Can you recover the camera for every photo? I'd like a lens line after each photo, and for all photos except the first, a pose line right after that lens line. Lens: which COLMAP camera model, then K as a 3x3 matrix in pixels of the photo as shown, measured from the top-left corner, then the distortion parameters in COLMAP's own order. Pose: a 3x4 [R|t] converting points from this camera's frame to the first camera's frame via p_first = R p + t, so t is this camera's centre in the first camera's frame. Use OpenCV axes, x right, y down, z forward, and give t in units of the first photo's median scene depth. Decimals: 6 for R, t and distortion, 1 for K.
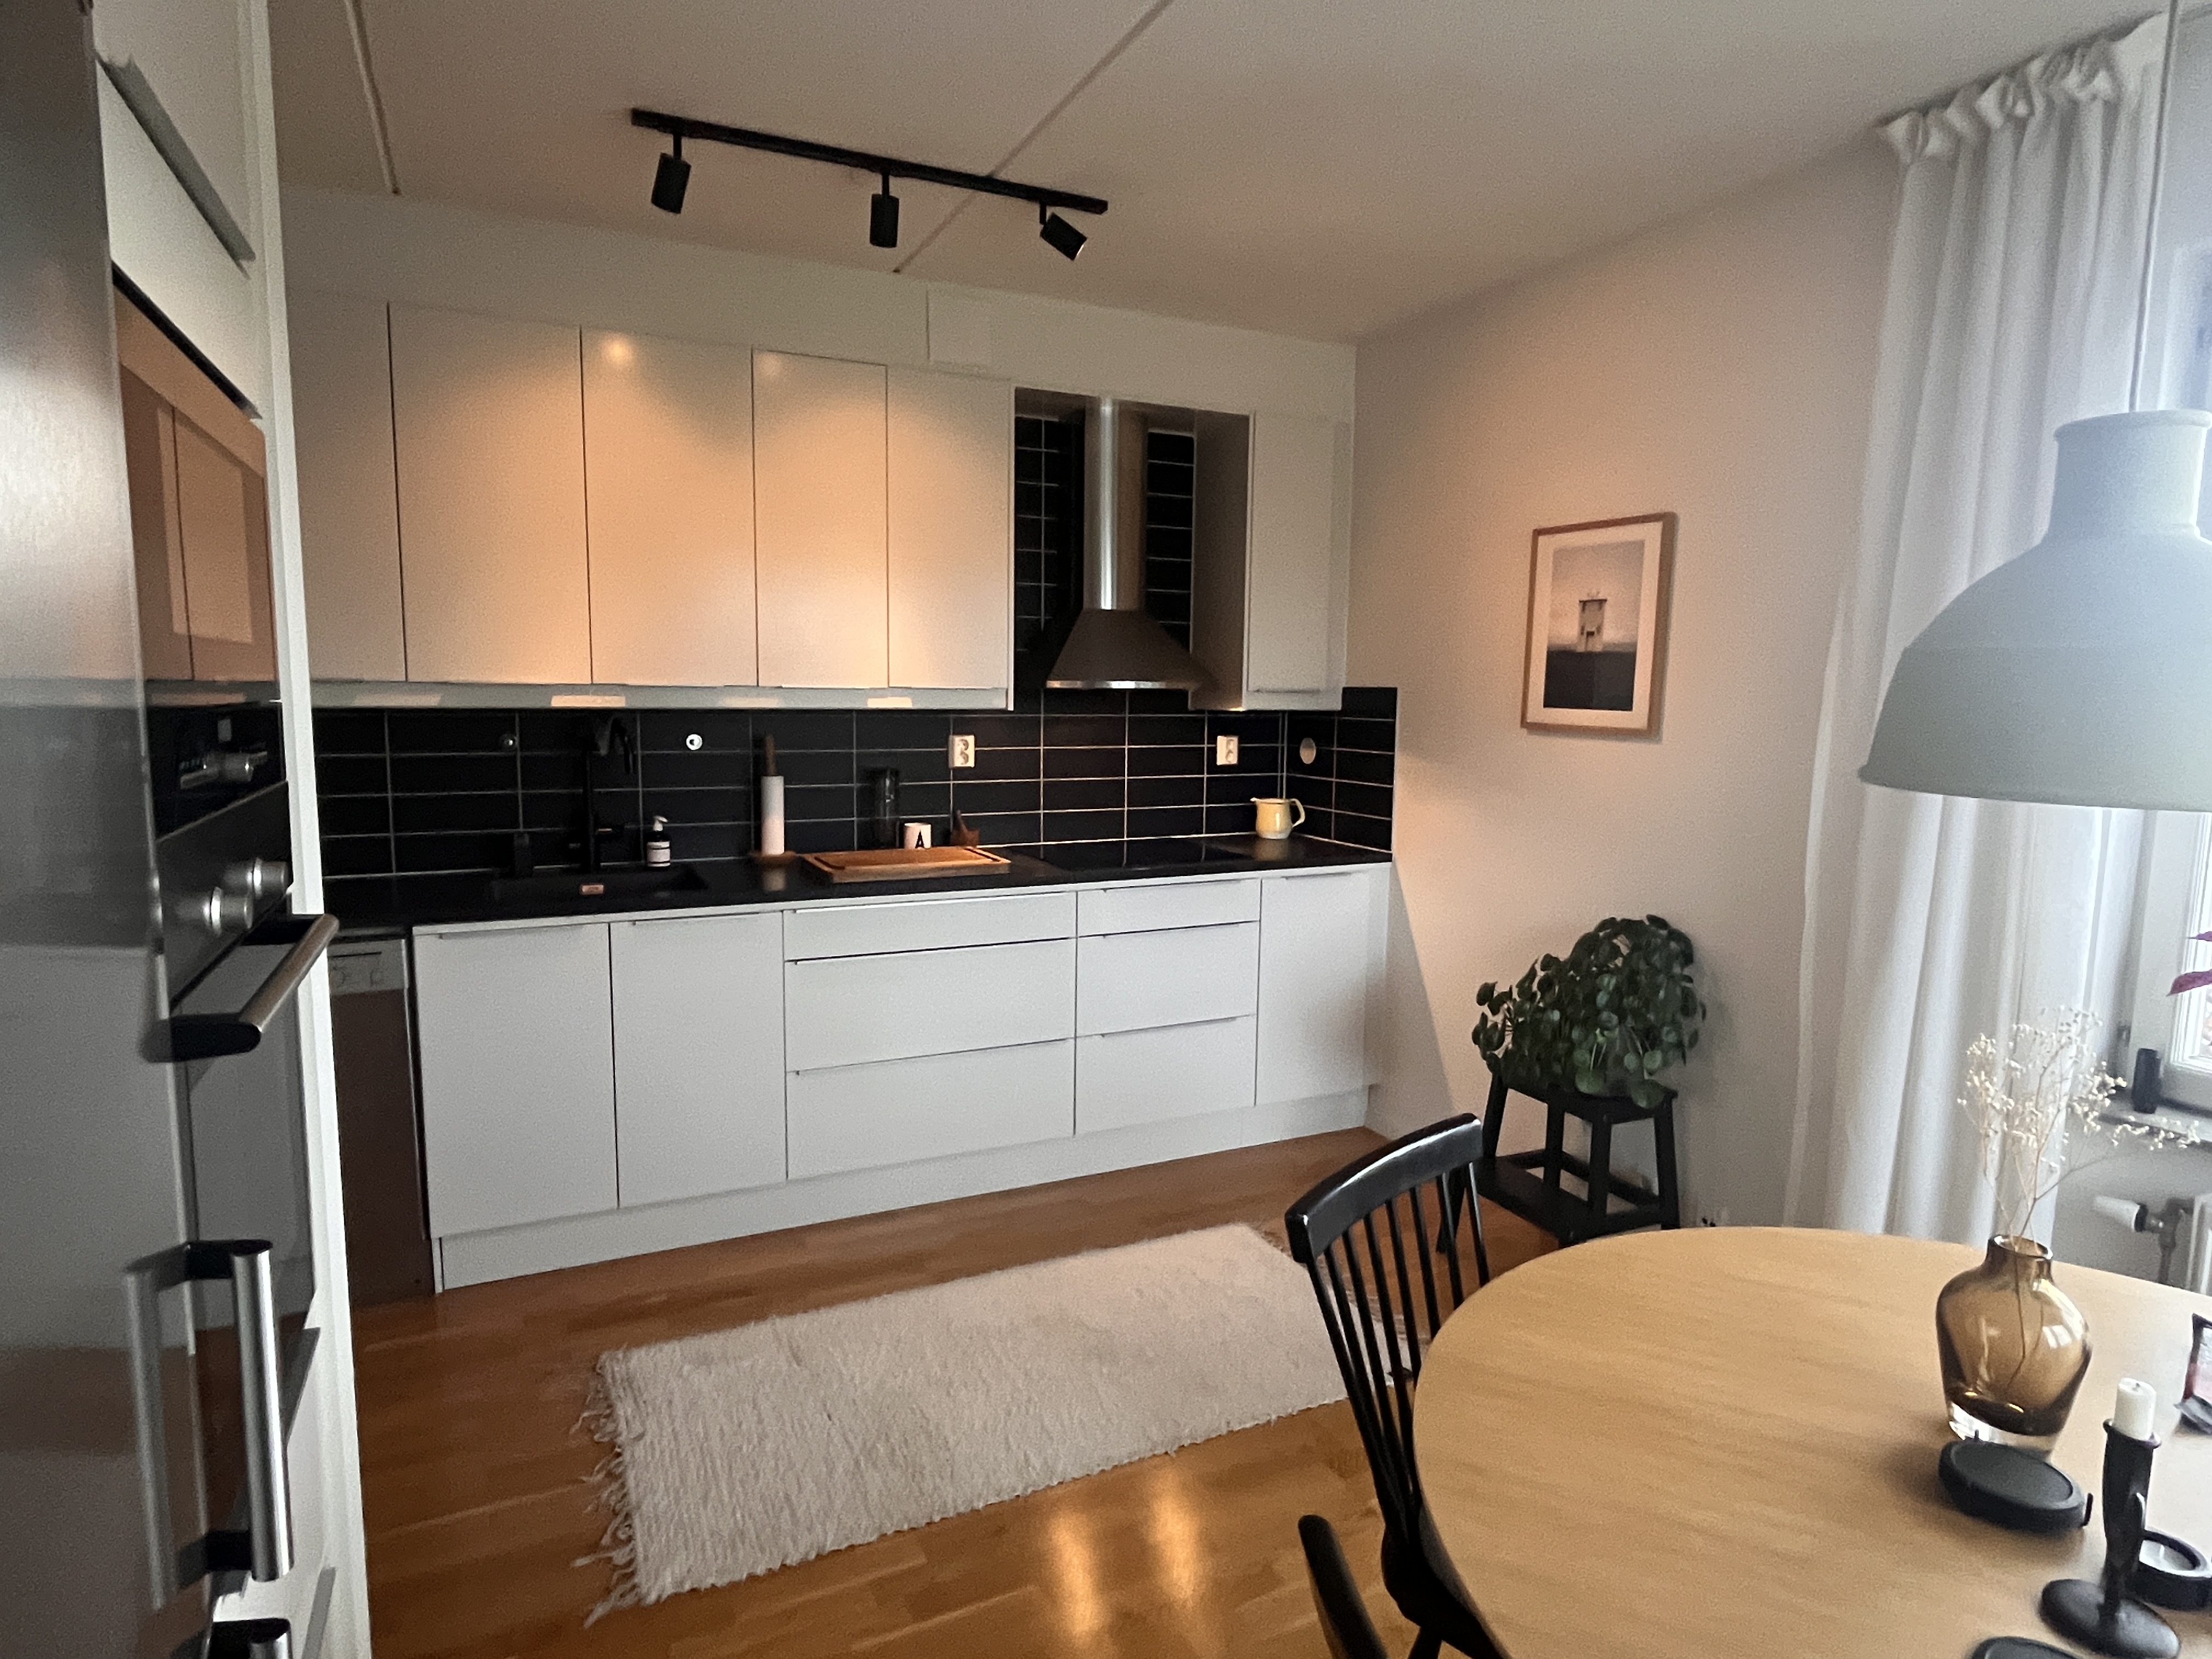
lens RADIAL K [[1237.1, 0, 1100.9], [0, 1237.1, 827.6], [0, 0, 1]] dist [0.001626, 0.000429]
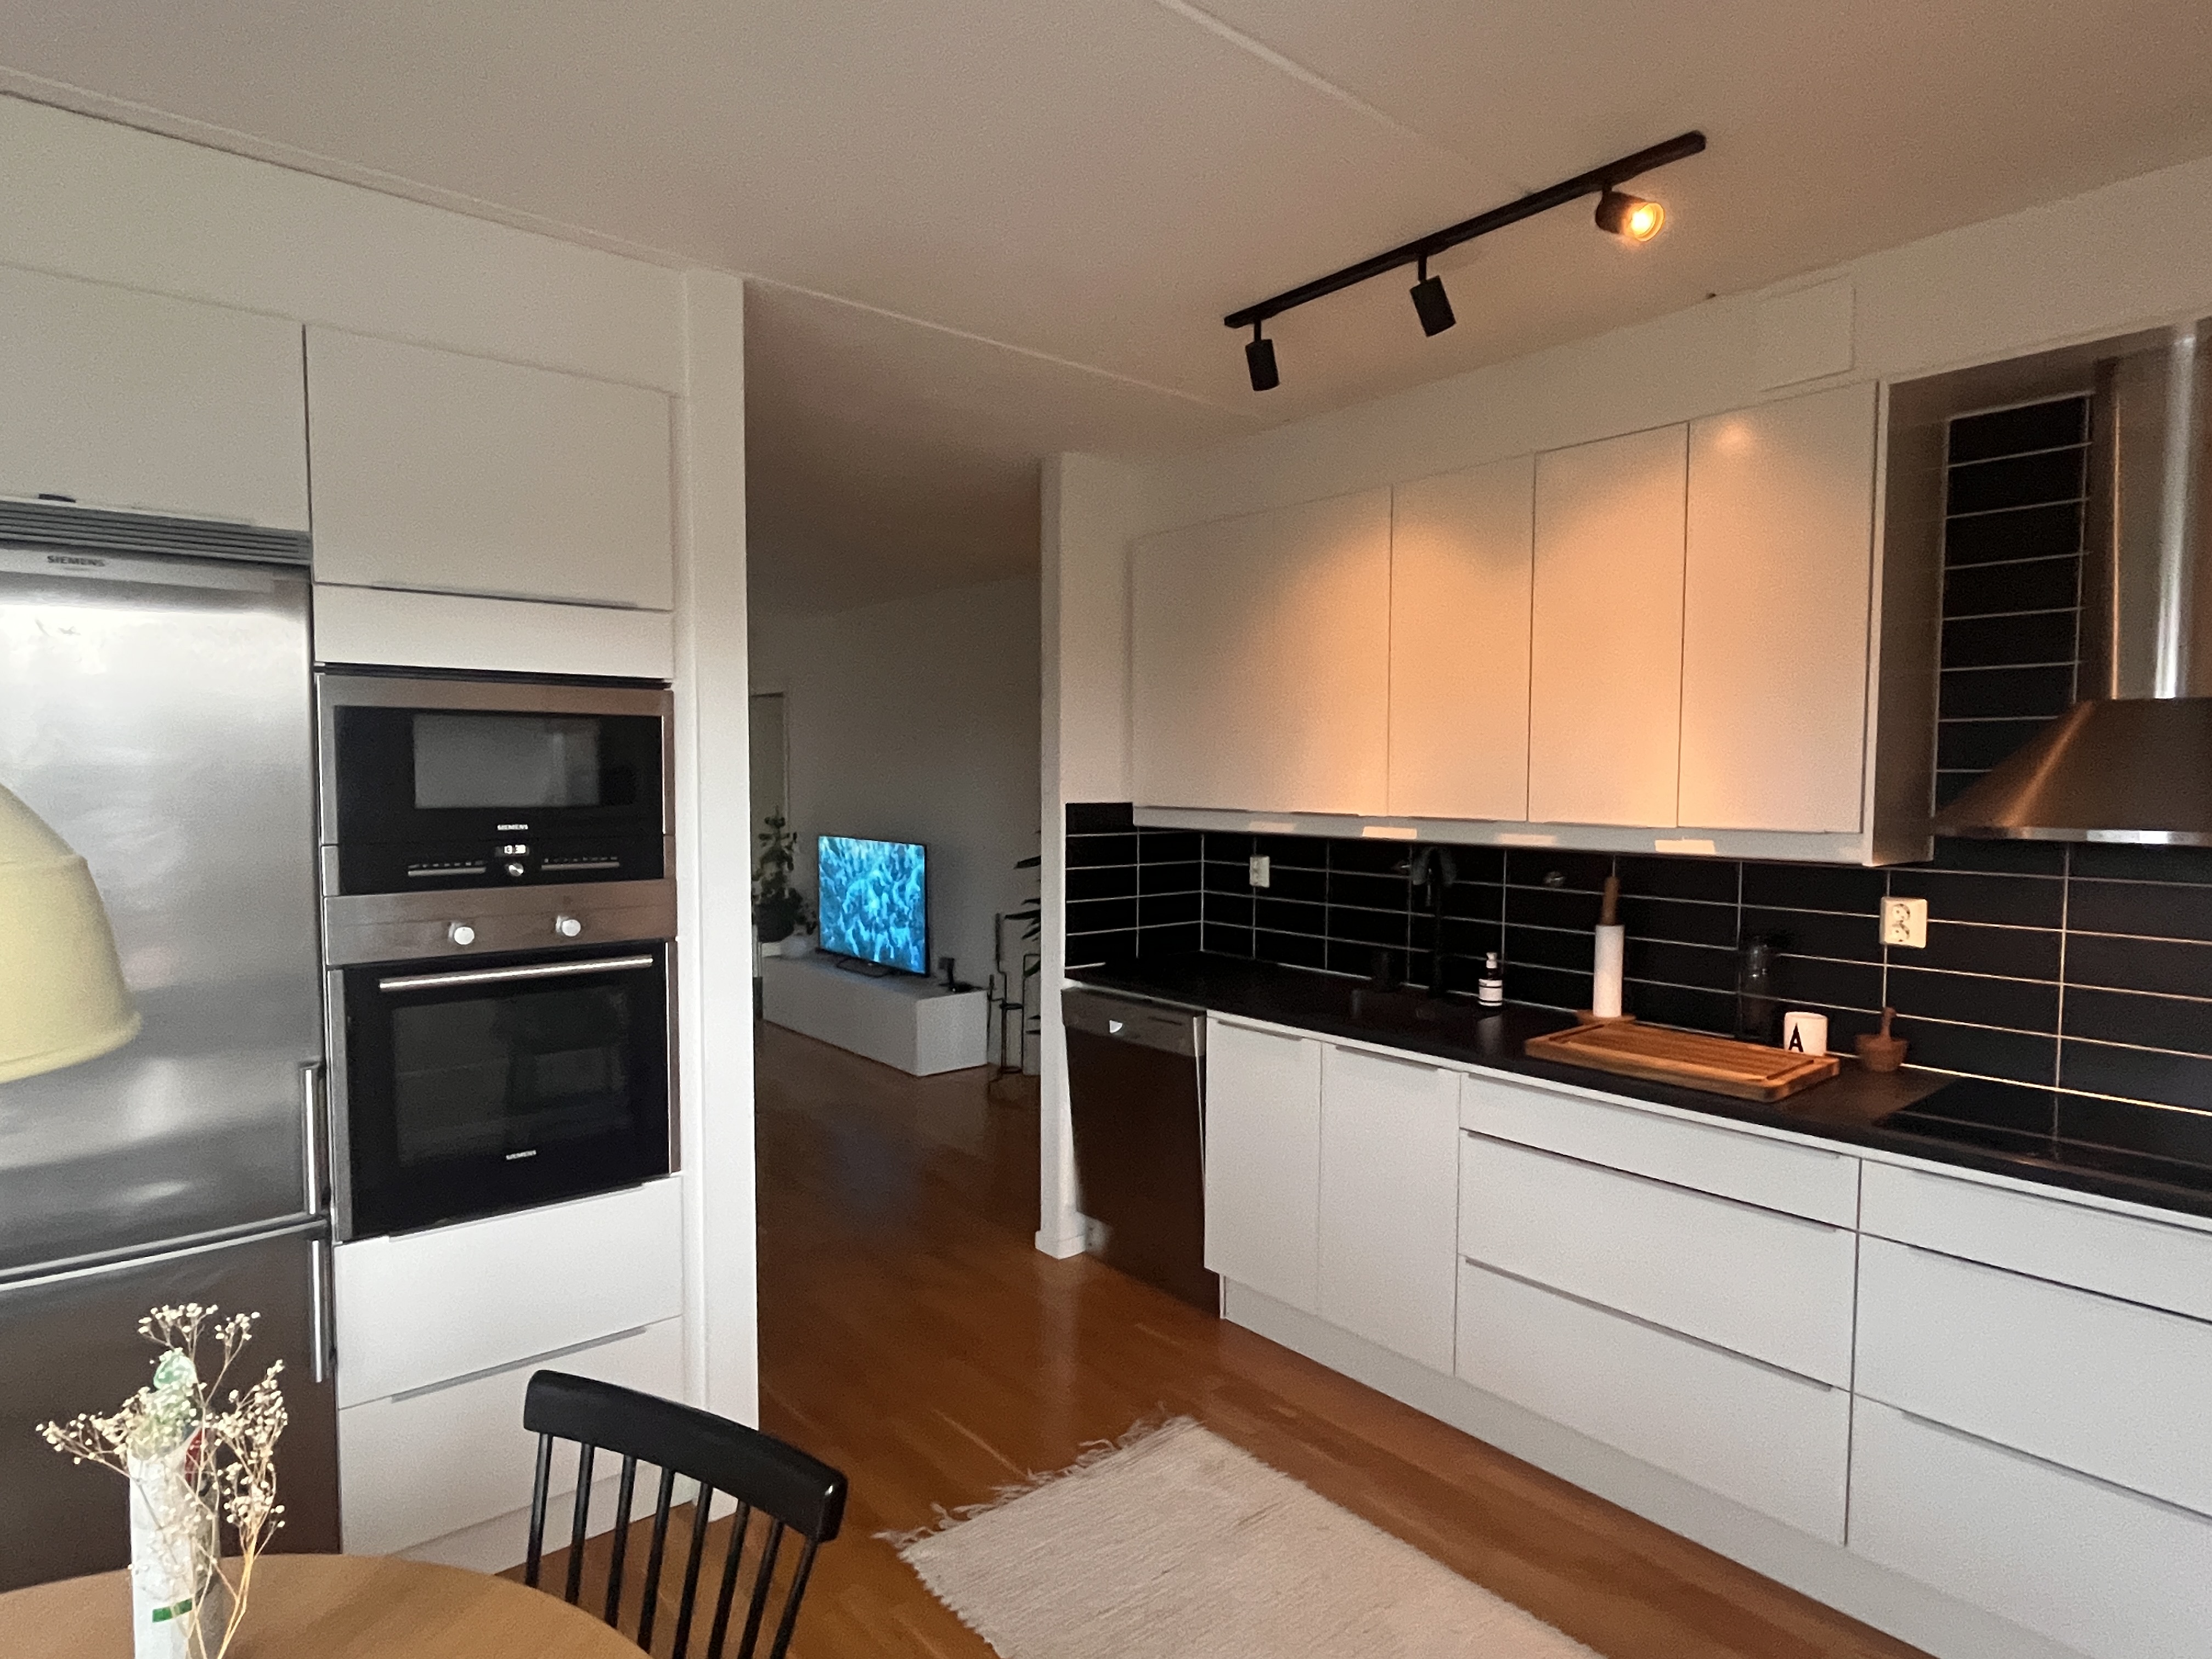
lens RADIAL K [[1237.1, 0, 1098.7], [0, 1237.1, 832.8], [0, 0, 1]] dist [0.001626, 0.000429]
pose [[0.245922, 0.032919, -0.968730, 0.512320], [-0.115244, 0.993327, 0.004499, -0.073798], [0.962414, 0.110534, 0.248075, 0.474983]]
